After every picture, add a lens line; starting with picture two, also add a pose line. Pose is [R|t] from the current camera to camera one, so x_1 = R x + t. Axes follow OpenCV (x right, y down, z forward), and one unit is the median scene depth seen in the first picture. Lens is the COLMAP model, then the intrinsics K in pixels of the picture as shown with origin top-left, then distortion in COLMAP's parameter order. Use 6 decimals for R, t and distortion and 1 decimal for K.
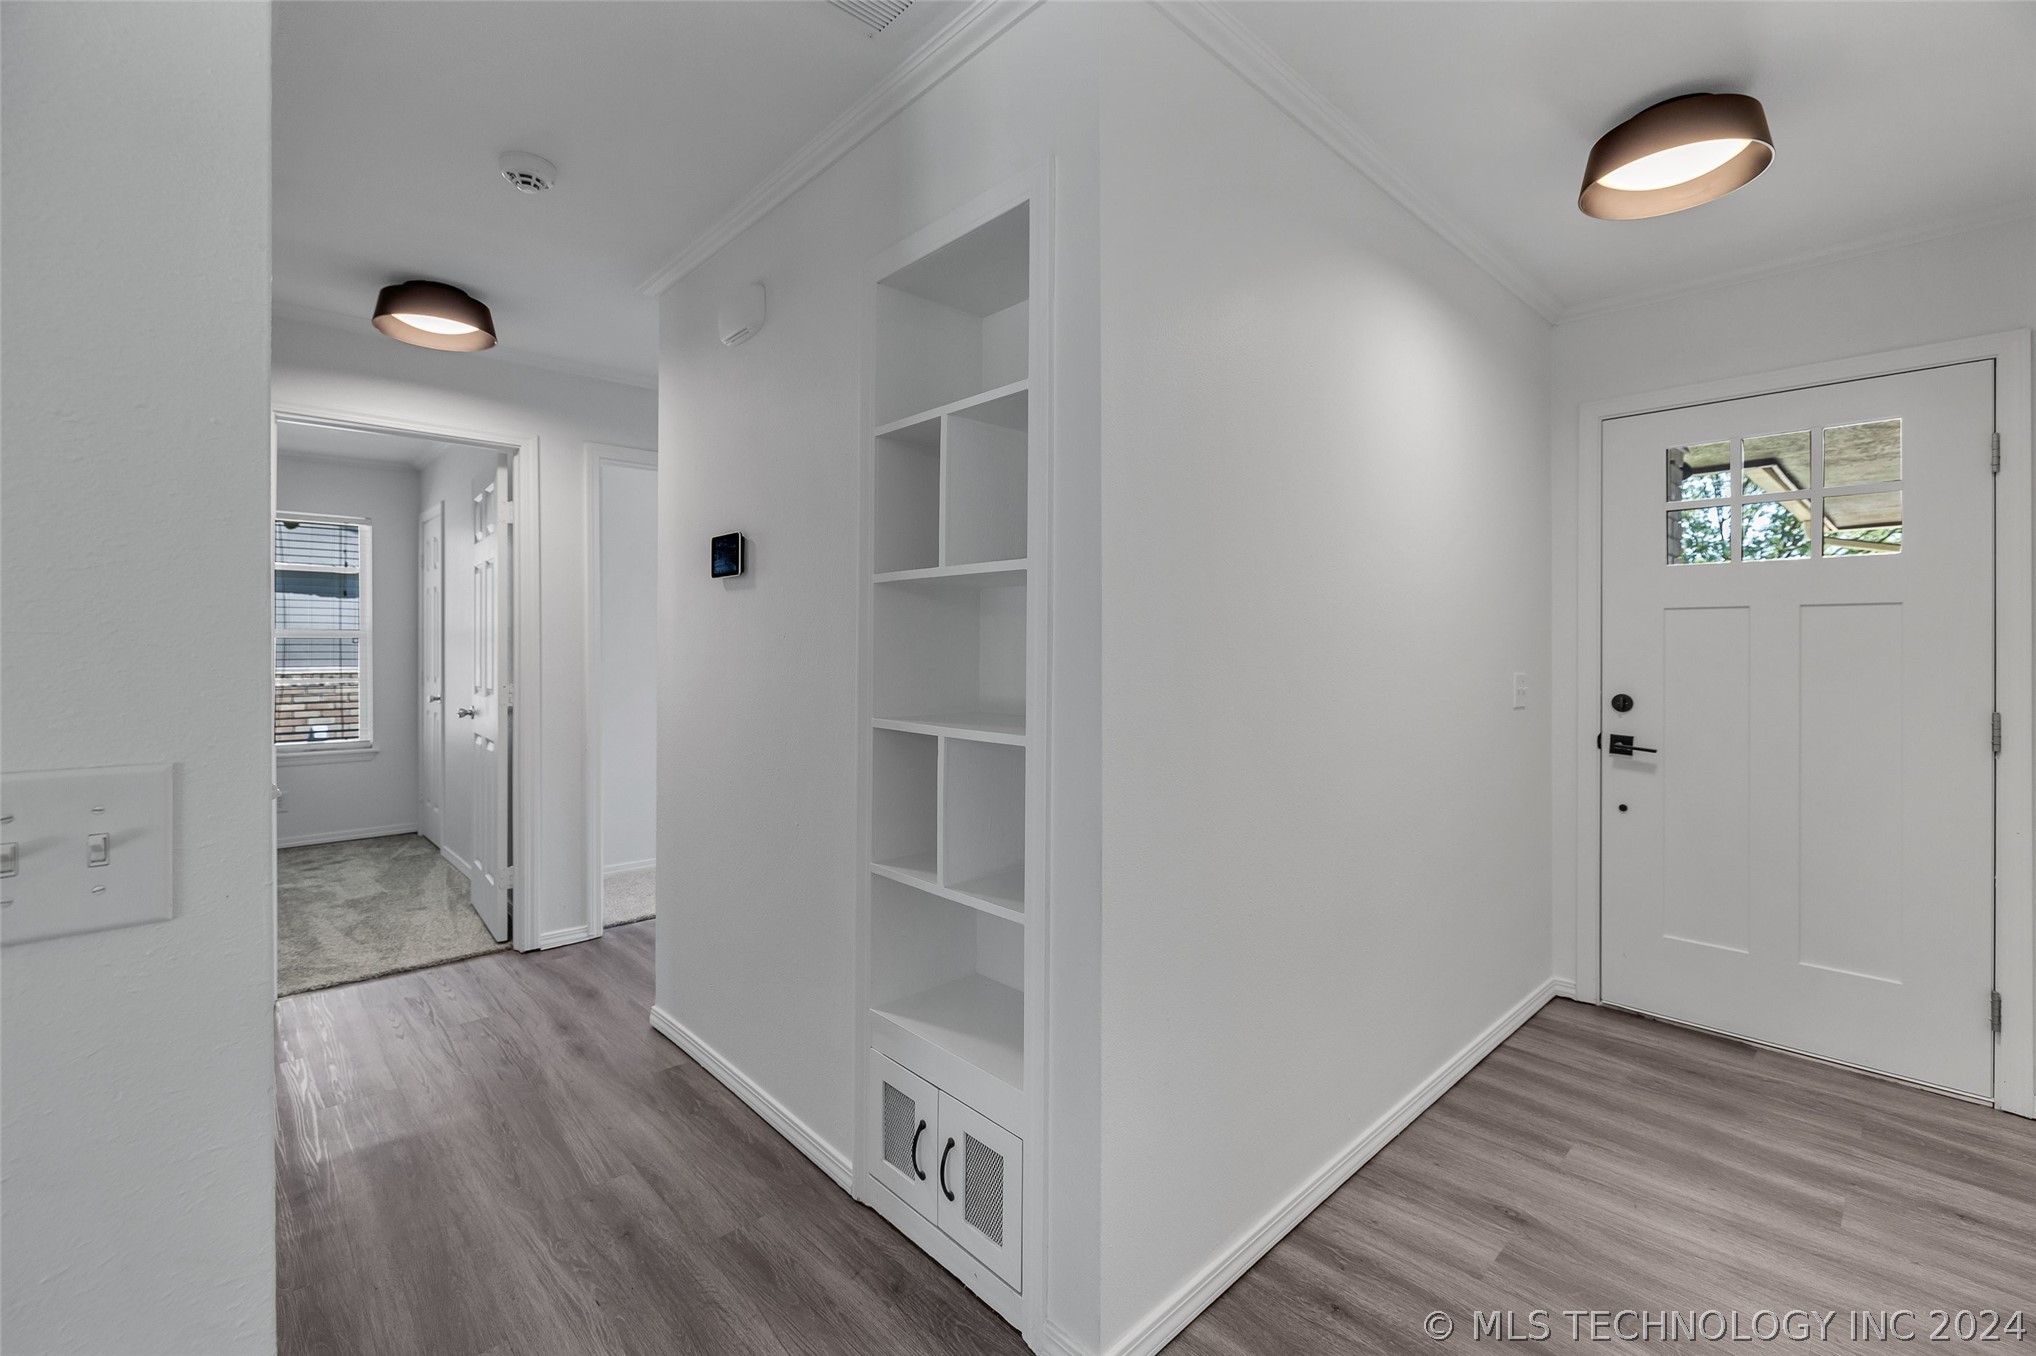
lens RADIAL K [[861.8, 0, 1020.5], [0, 861.8, 656.6], [0, 0, 1]] dist [-0.002136, 0.000693]
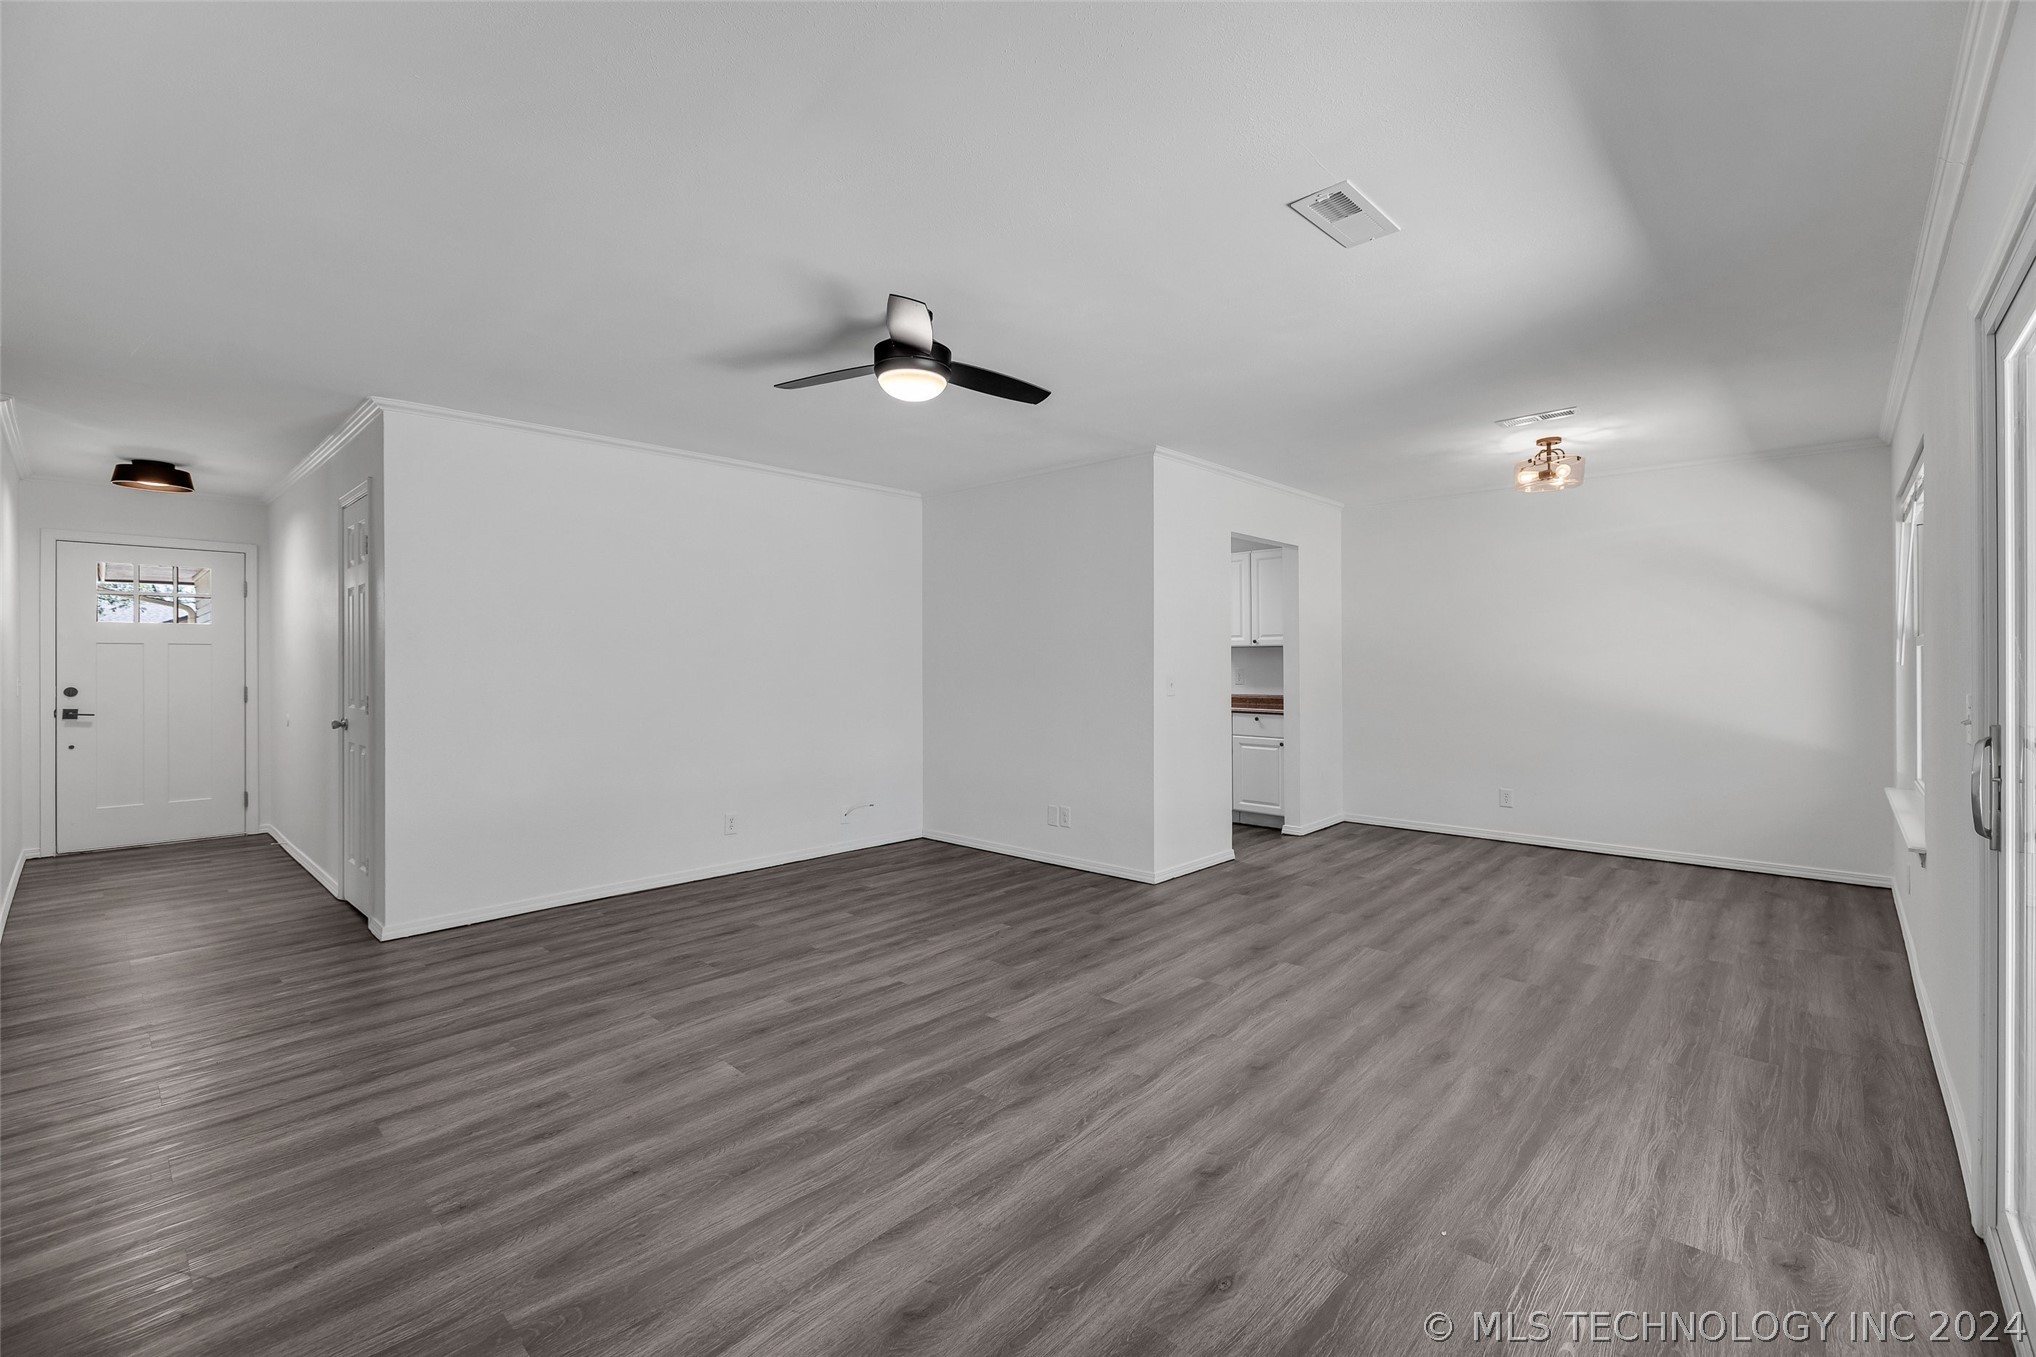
lens RADIAL K [[861.8, 0, 1017.1], [0, 861.8, 662.0], [0, 0, 1]] dist [-0.002136, 0.000693]
pose [[-0.056576, -0.005480, 0.998383, -1.993281], [0.010177, 0.999930, 0.006065, -0.003830], [-0.998346, 0.010504, -0.056516, -1.485967]]
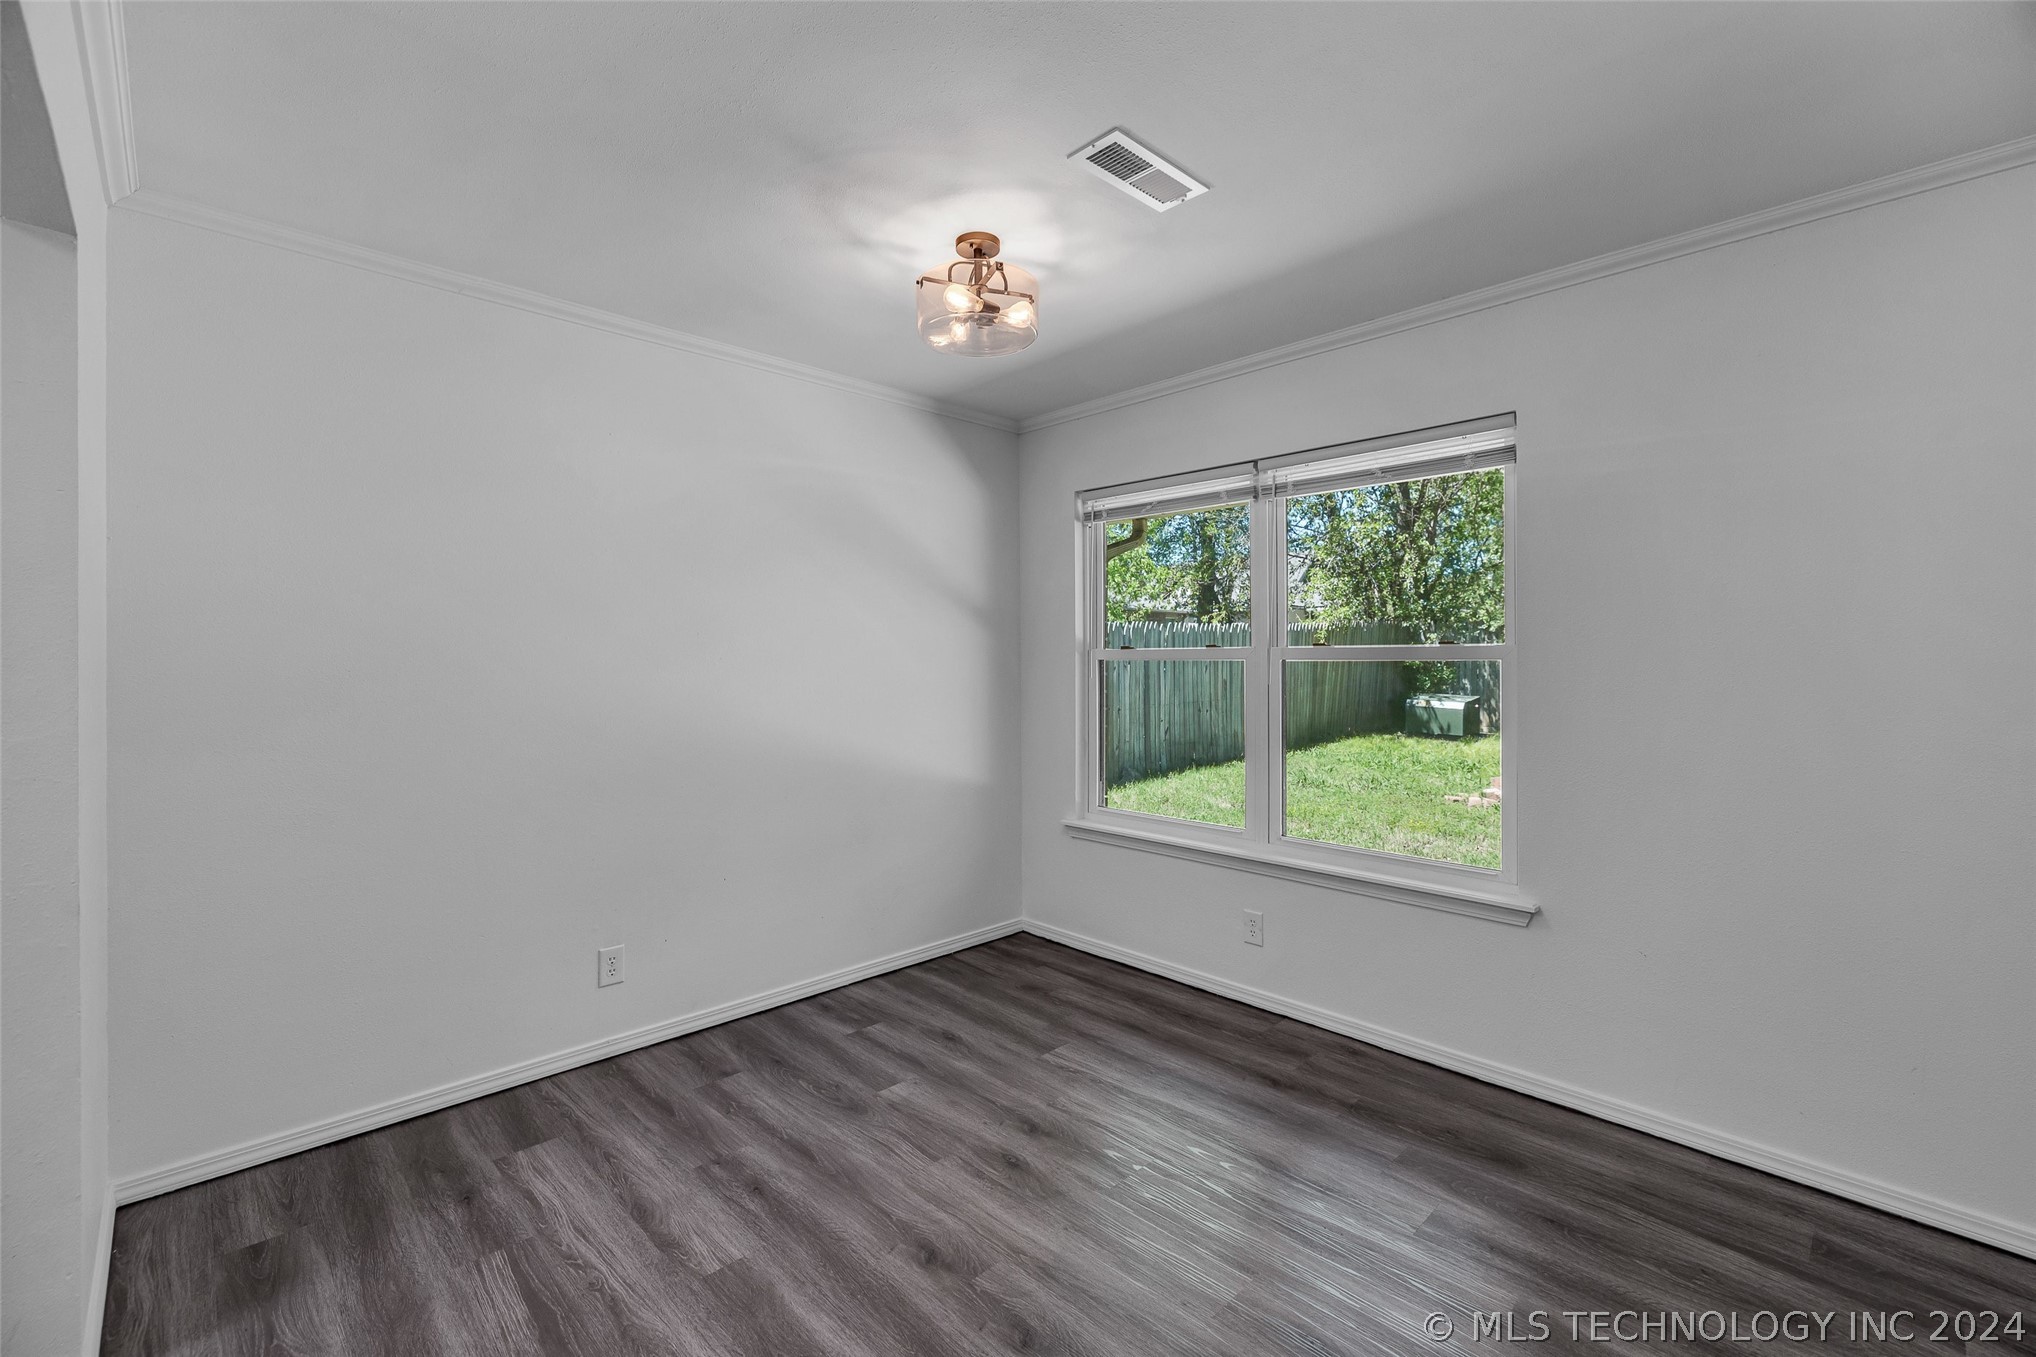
lens RADIAL K [[861.8, 0, 1023.7], [0, 861.8, 666.2], [0, 0, 1]] dist [-0.002136, 0.000693]
pose [[-0.999942, -0.000108, -0.010725, 0.216412], [-0.000234, 0.999931, 0.011751, -0.016599], [0.010723, 0.011753, -0.999873, -1.905948]]
